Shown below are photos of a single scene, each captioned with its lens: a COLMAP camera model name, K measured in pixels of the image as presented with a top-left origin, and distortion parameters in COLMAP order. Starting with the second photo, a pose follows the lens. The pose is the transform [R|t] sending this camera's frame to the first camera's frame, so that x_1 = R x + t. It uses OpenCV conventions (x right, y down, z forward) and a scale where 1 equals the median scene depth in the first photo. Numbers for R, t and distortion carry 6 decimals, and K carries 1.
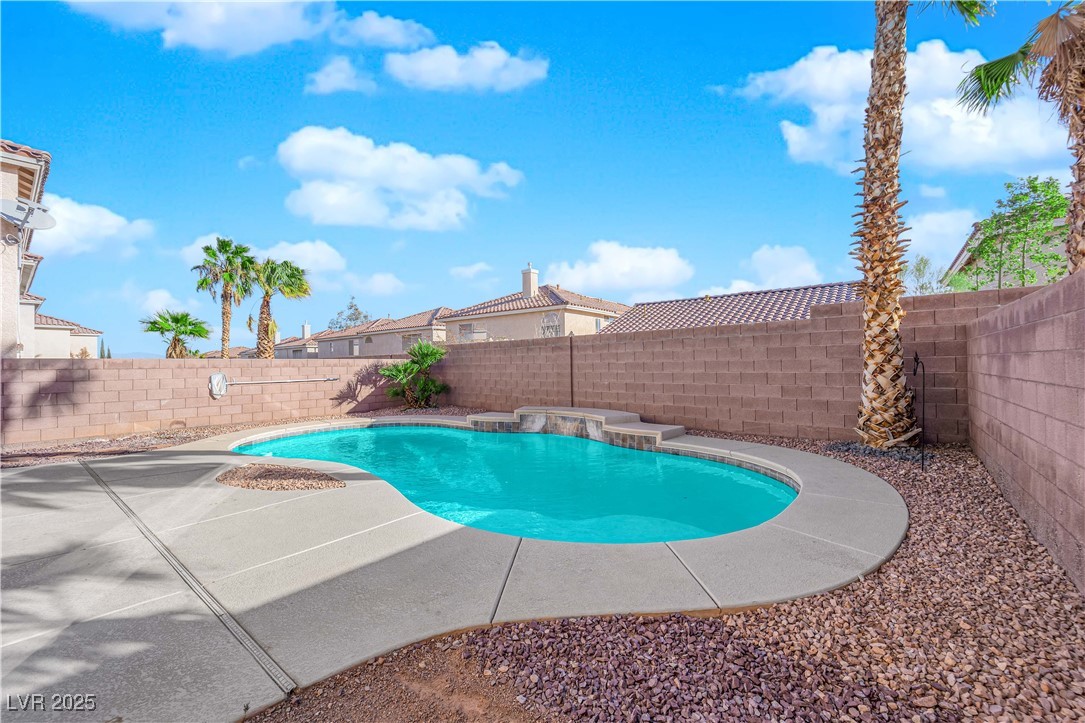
lens RADIAL K [[442.2, 0, 542.5], [0, 442.2, 361.5], [0, 0, 1]] dist [-0.018500, -0.000210]
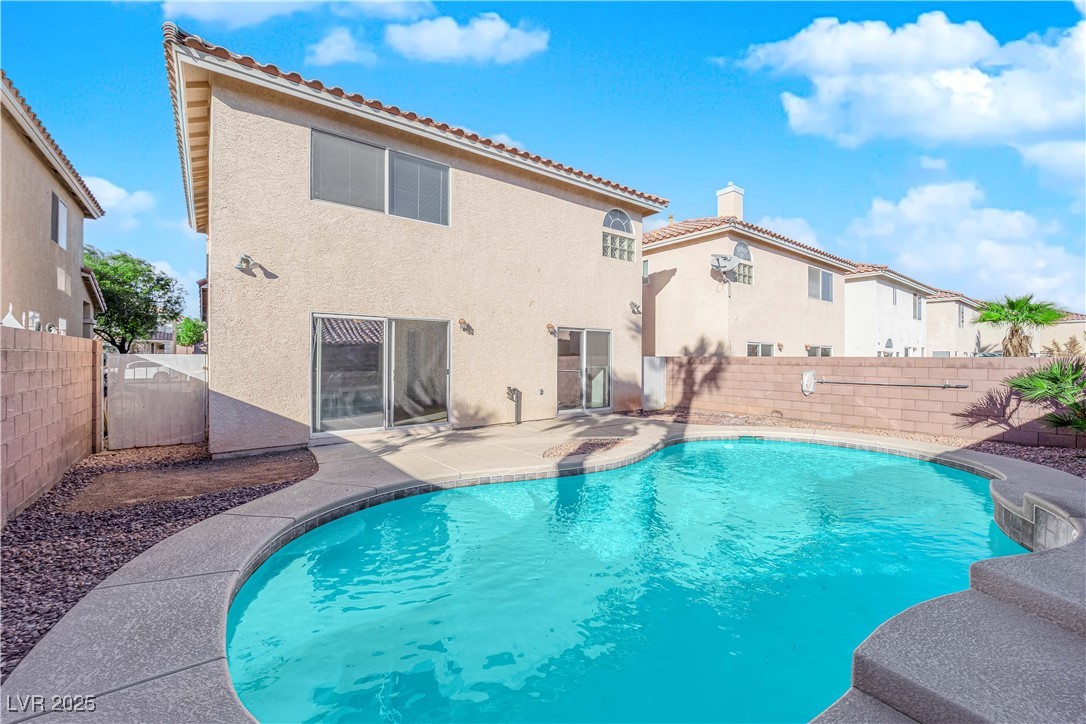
lens RADIAL K [[435.8, 0, 541.7], [0, 435.8, 359.9], [0, 0, 1]] dist [-0.014267, -0.000312]
pose [[-0.248631, 0.018193, -0.968427, 0.458414], [0.006039, 0.999833, 0.017233, -0.023677], [0.968580, -0.001564, -0.248699, 0.698032]]
